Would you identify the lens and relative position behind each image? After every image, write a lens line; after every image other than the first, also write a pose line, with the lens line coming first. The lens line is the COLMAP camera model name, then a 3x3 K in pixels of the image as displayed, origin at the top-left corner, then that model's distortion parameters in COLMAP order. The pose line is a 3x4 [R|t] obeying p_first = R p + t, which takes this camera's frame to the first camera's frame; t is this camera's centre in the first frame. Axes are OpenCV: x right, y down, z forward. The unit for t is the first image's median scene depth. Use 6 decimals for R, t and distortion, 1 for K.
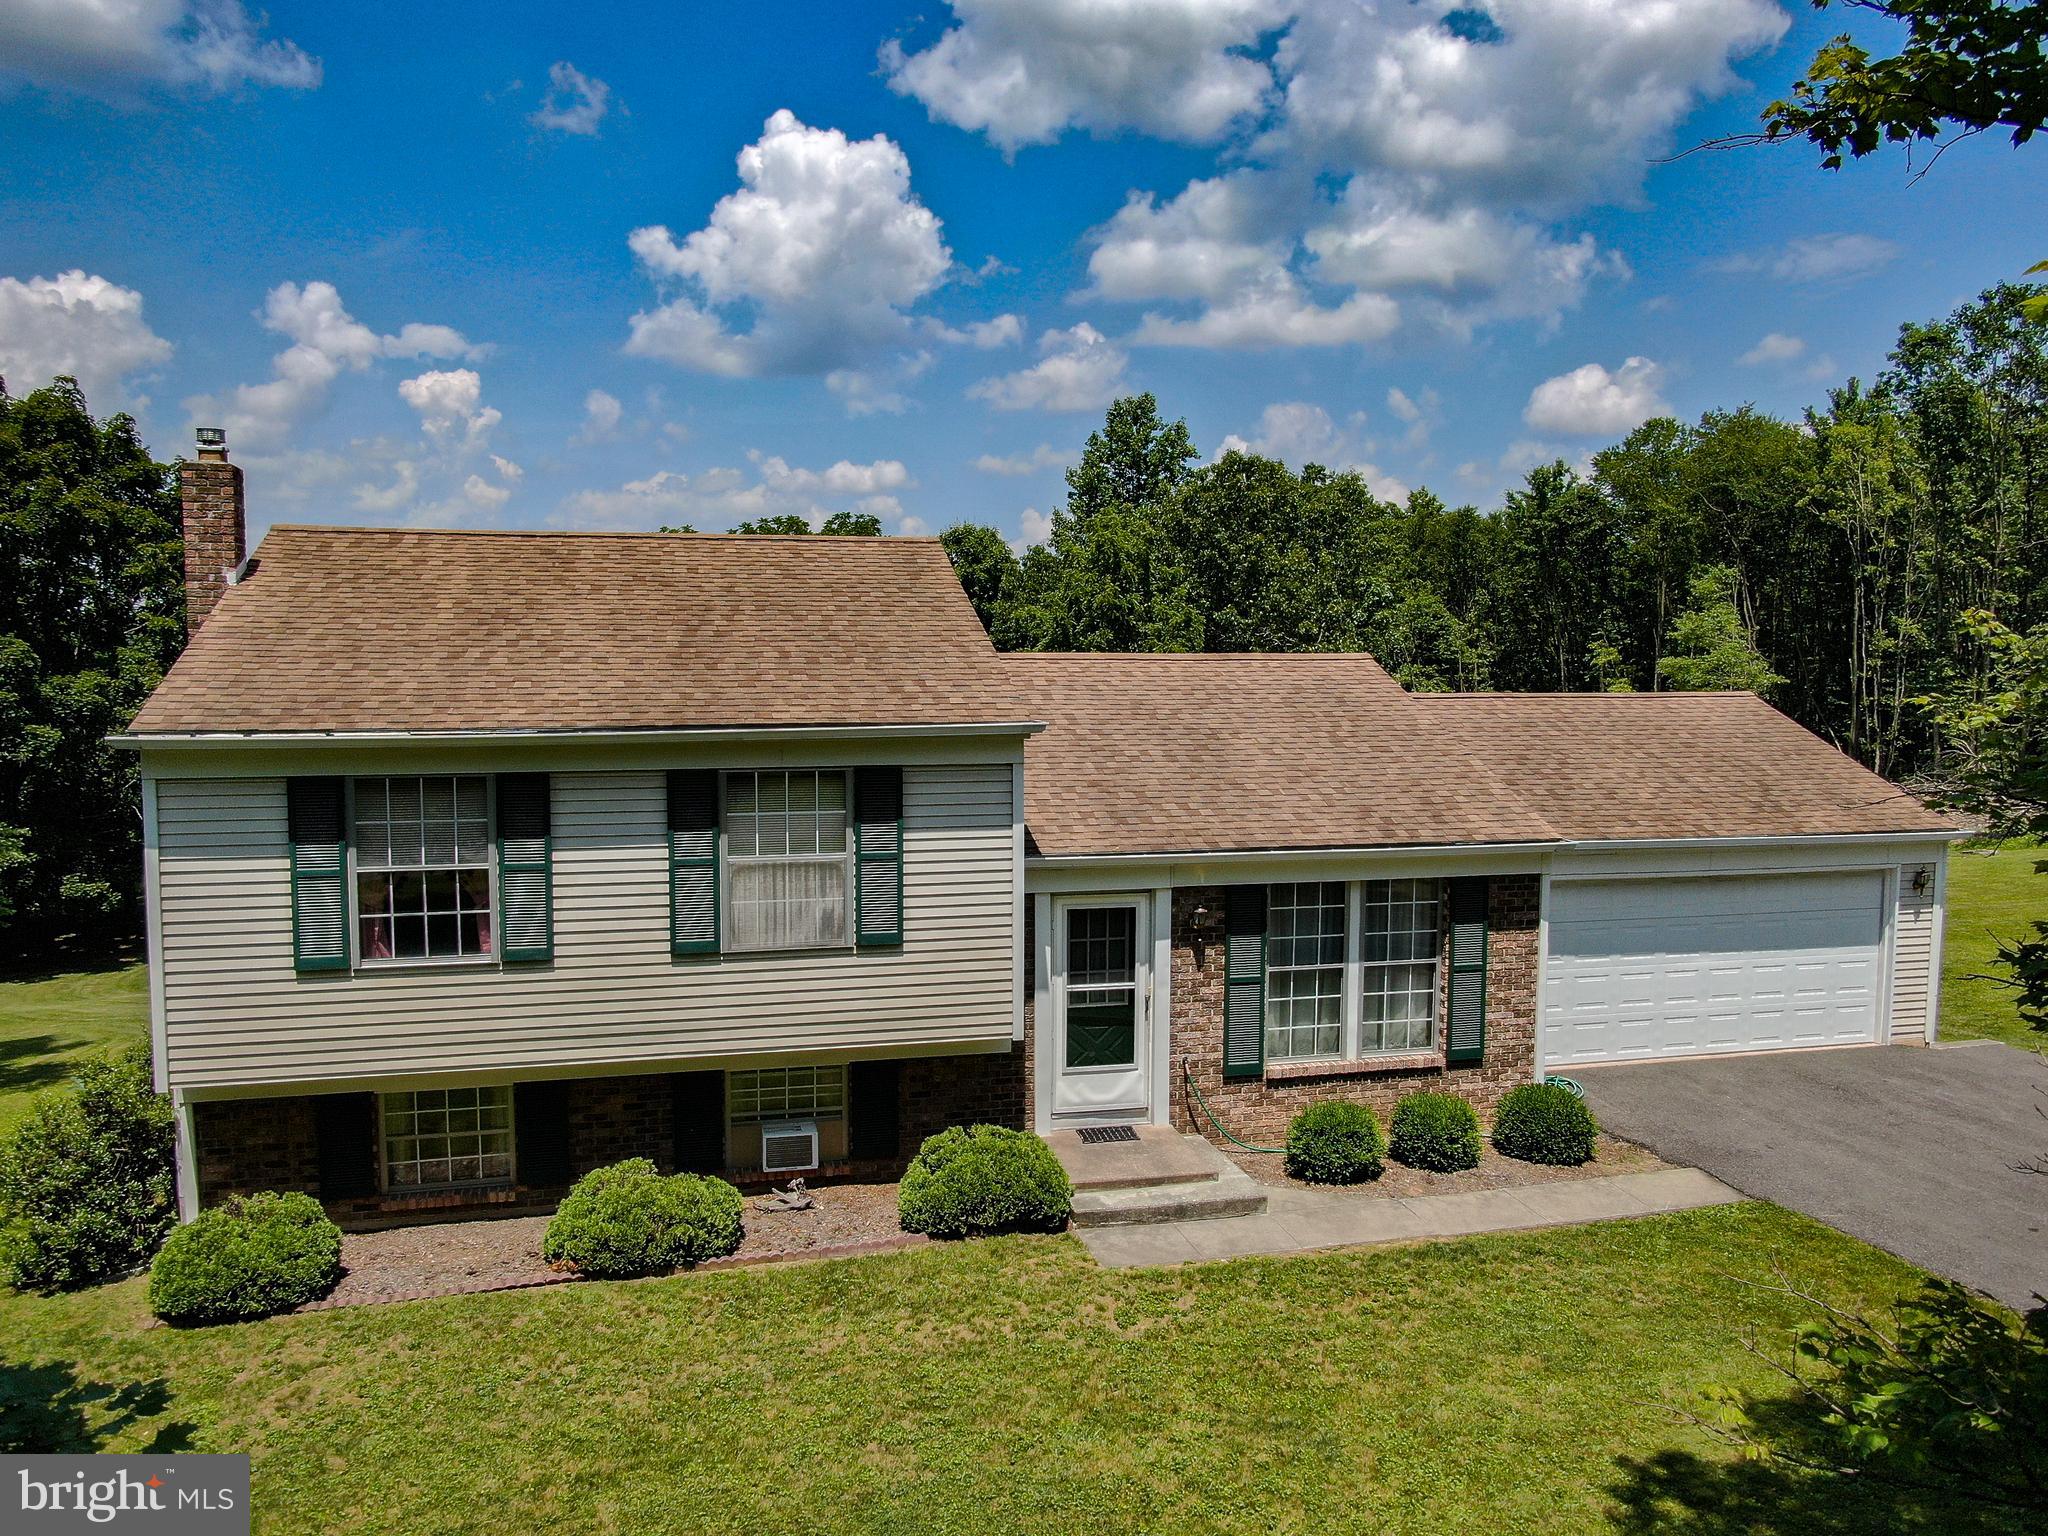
lens RADIAL K [[1479.5, 0, 1028.2], [0, 1479.5, 781.1], [0, 0, 1]] dist [-0.017752, 0.011462]
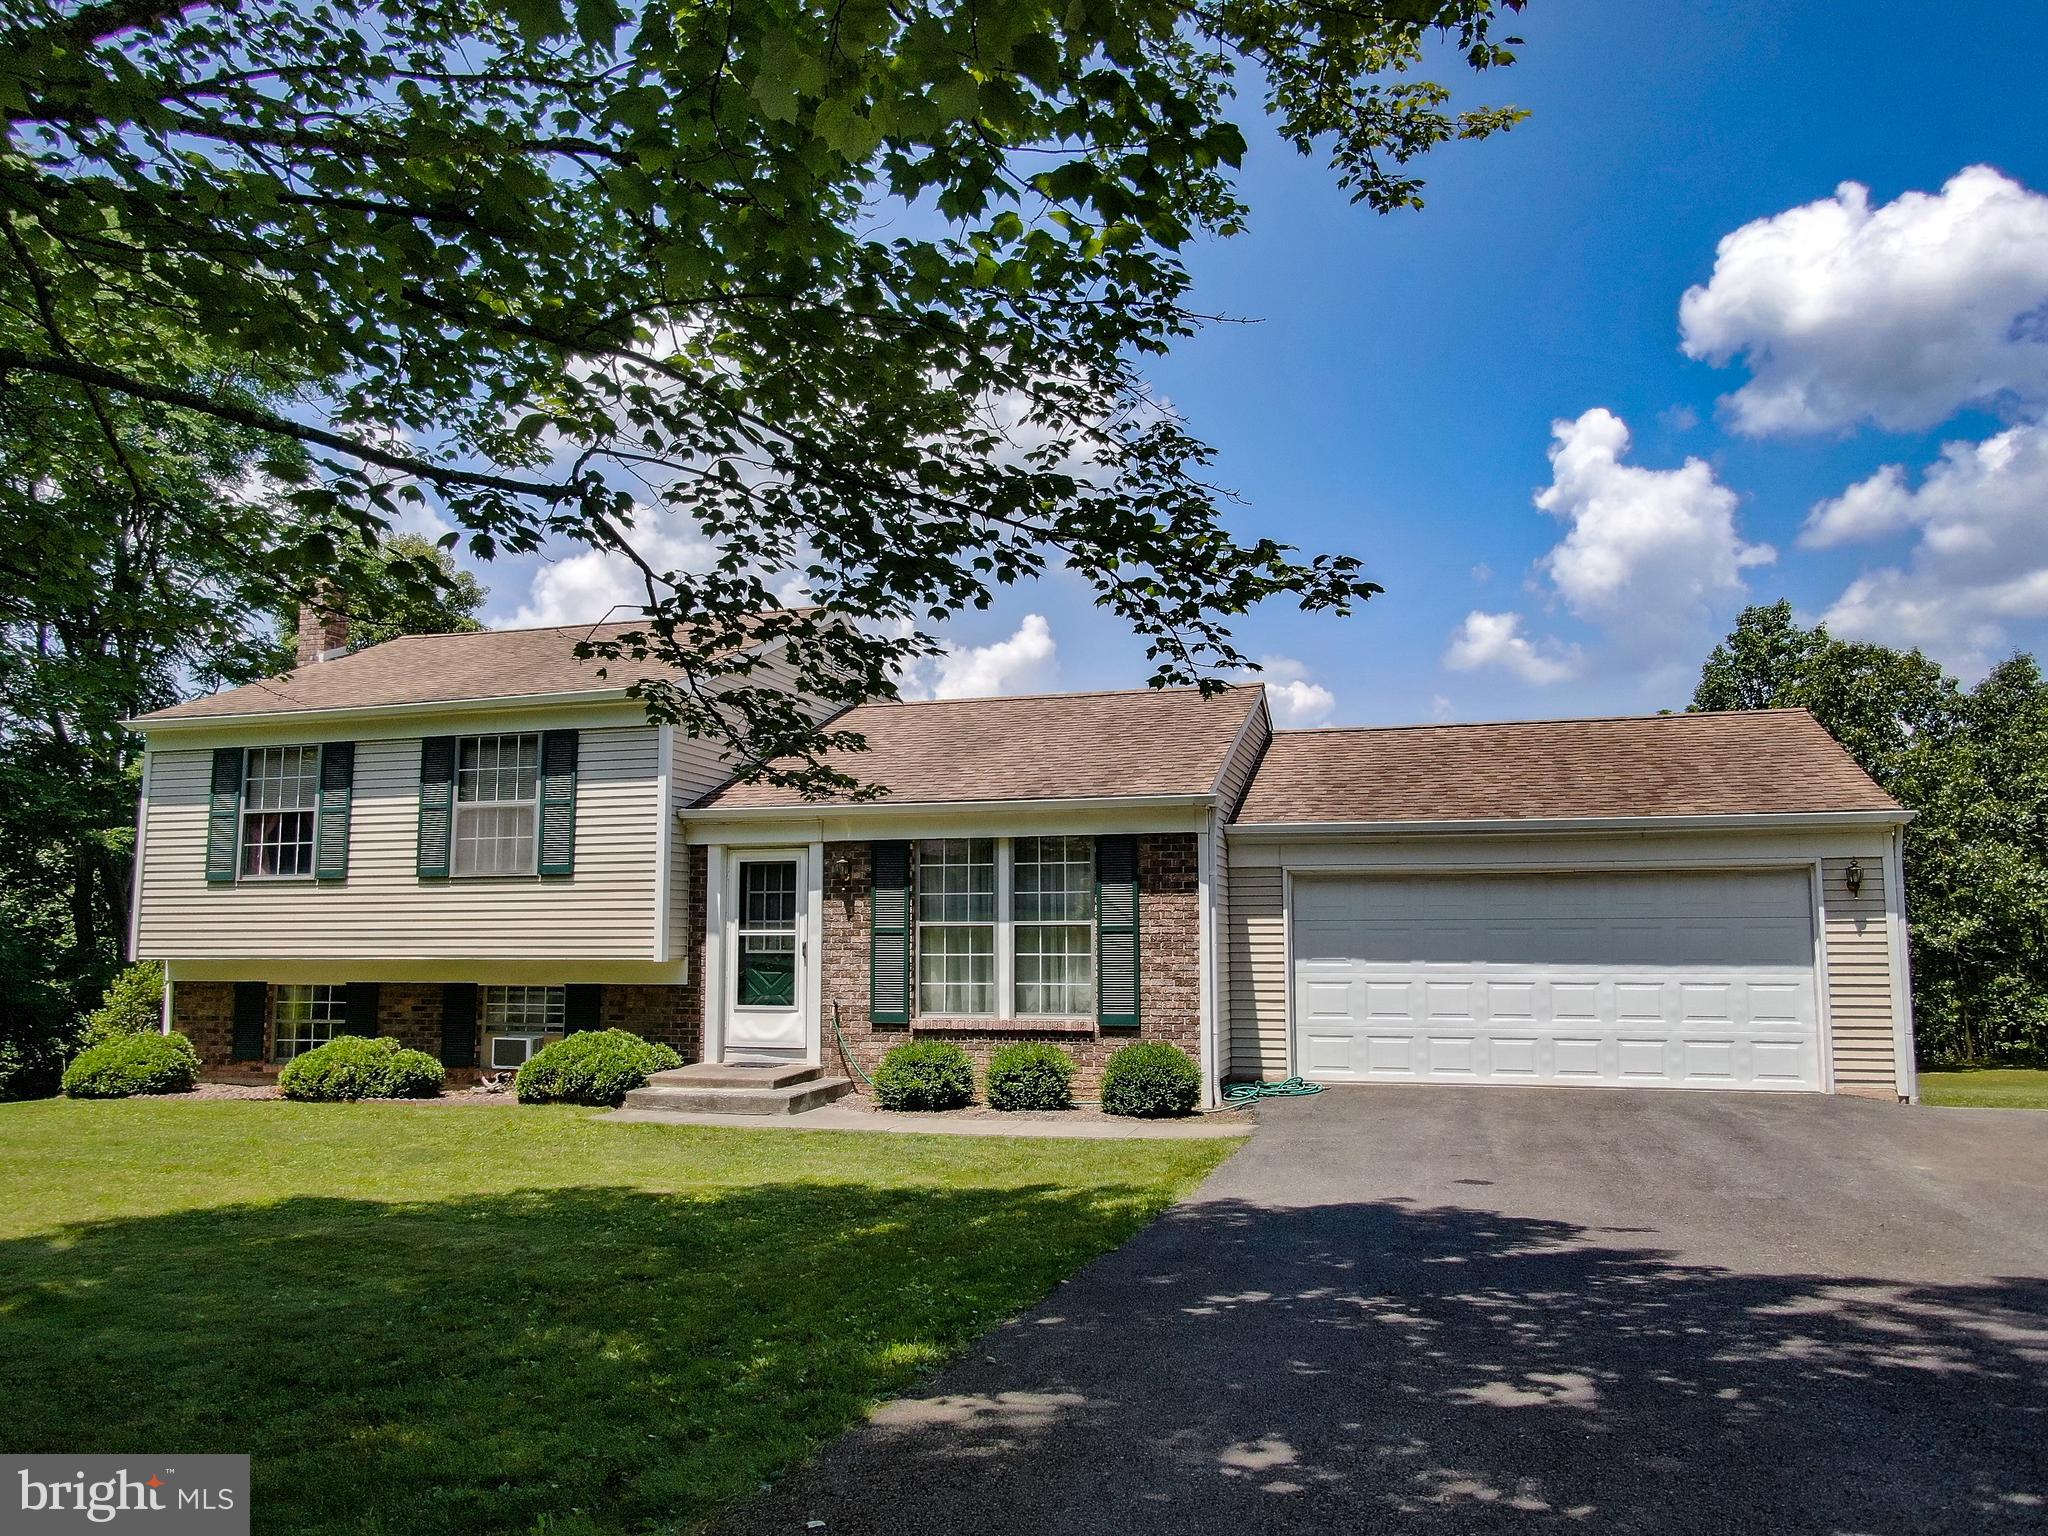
lens RADIAL K [[1479.5, 0, 1028.2], [0, 1479.5, 781.1], [0, 0, 1]] dist [-0.017752, 0.011462]
pose [[0.863527, -0.063309, -0.500313, 0.786963], [-0.040140, 0.980312, -0.193330, 0.235250], [0.502702, 0.187028, 0.843985, 0.135168]]
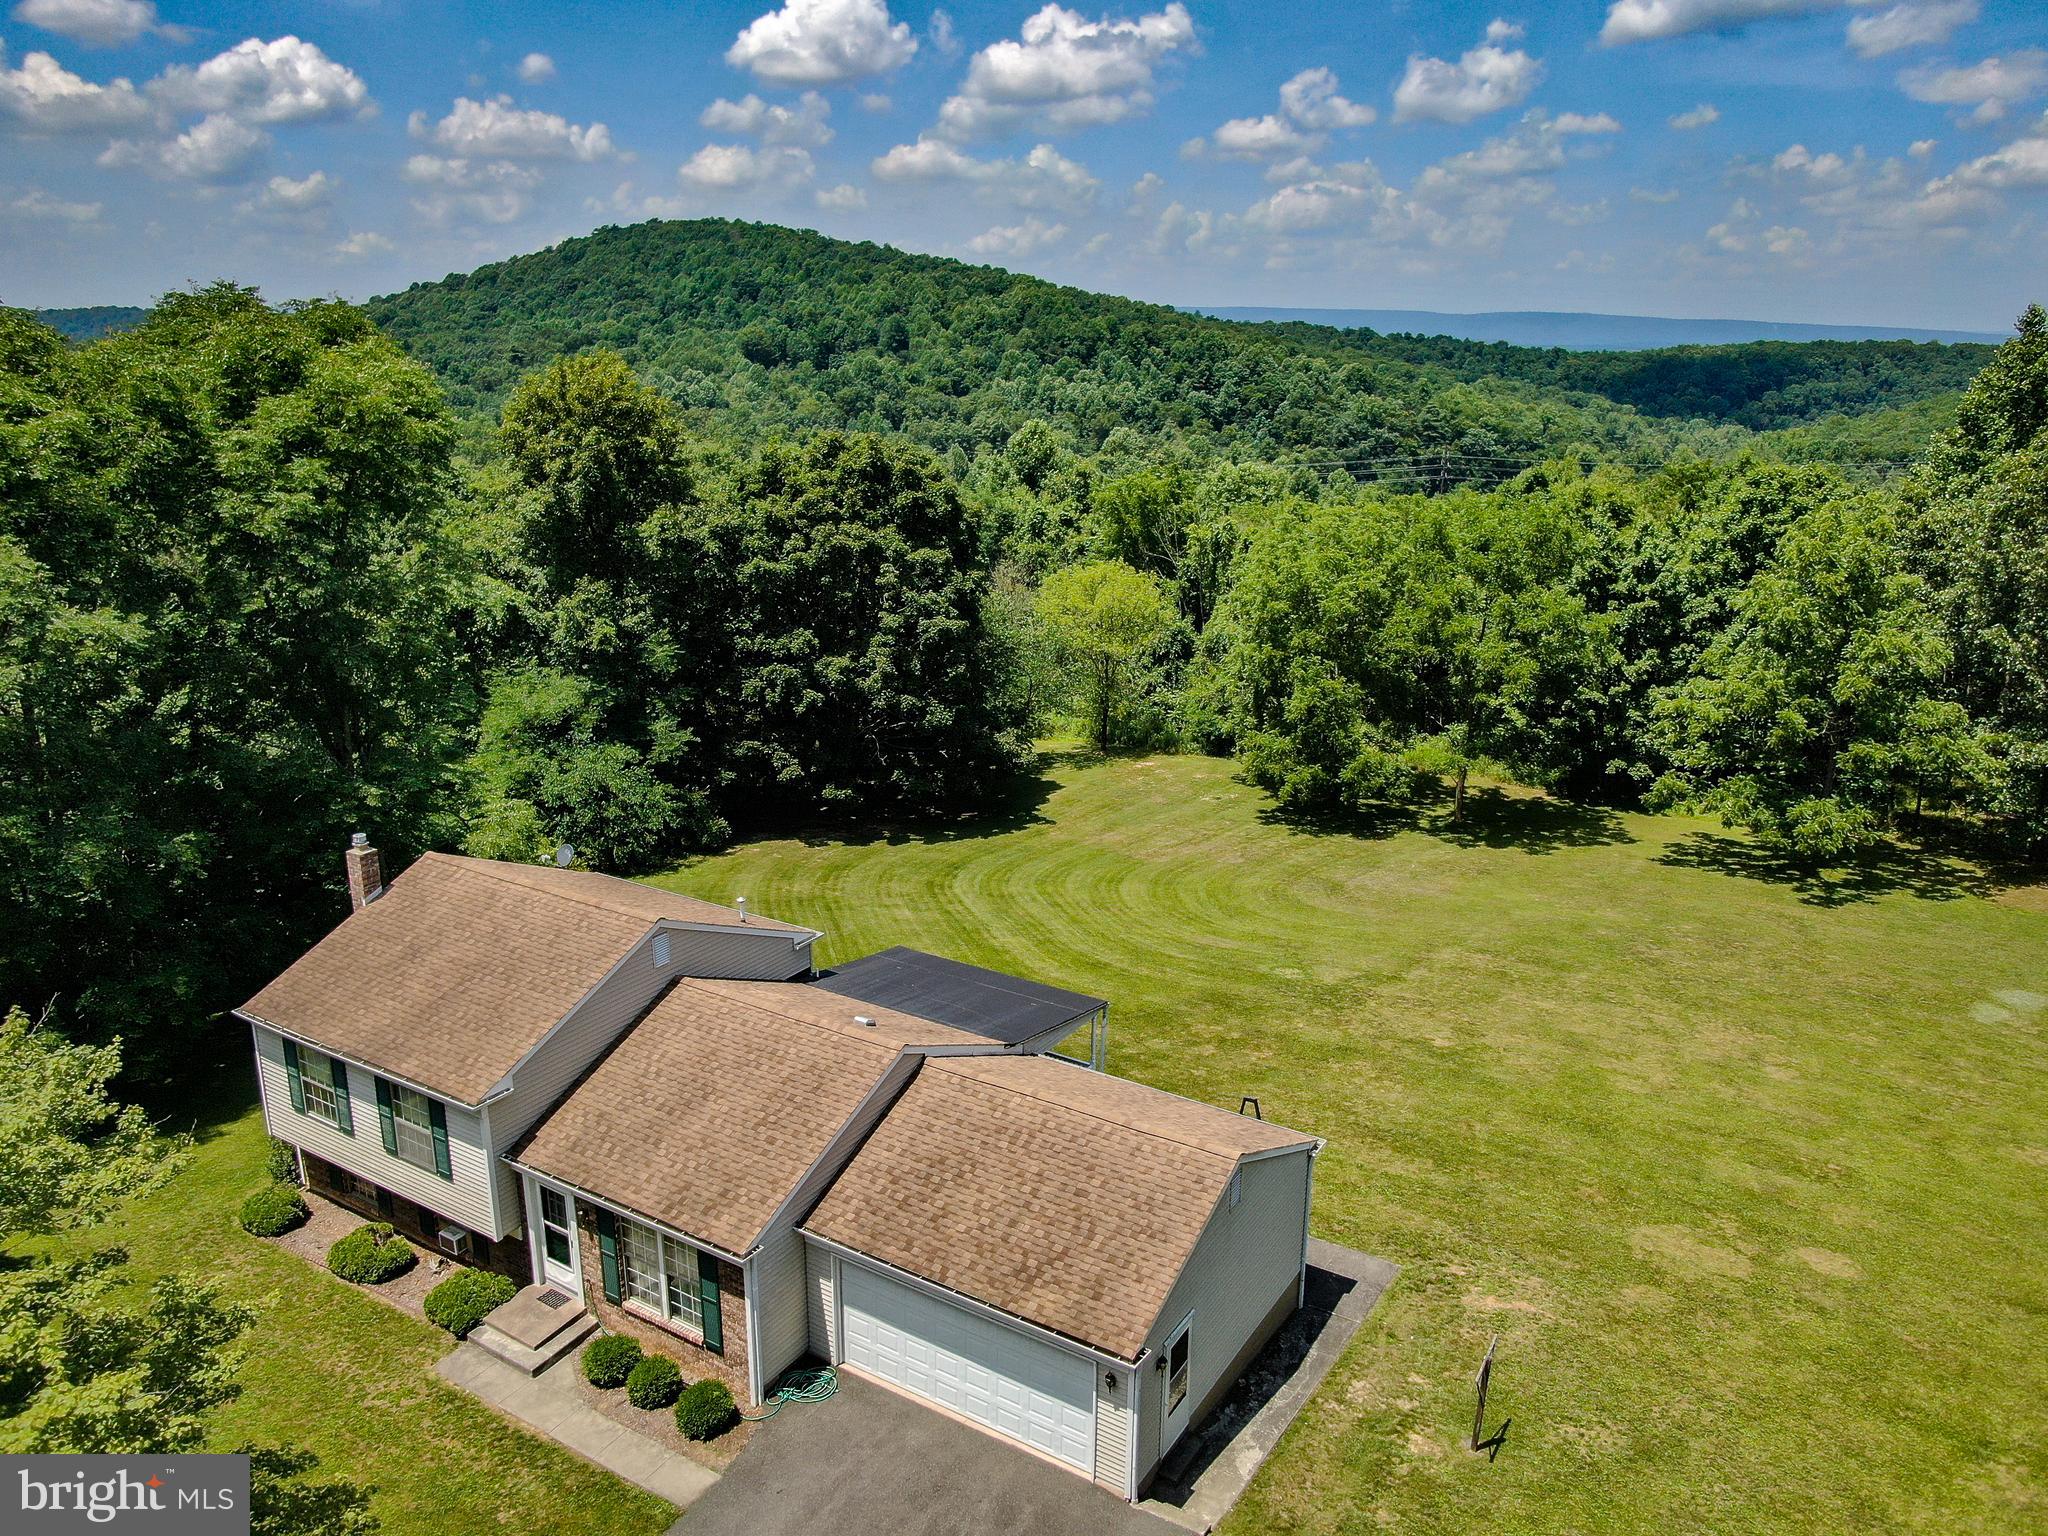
lens RADIAL K [[1479.5, 0, 1028.2], [0, 1479.5, 781.1], [0, 0, 1]] dist [-0.017752, 0.011462]
pose [[0.694815, 0.203584, -0.689772, 1.655552], [-0.065385, 0.973007, 0.221317, -0.874081], [0.716210, -0.108674, 0.689371, 0.194854]]
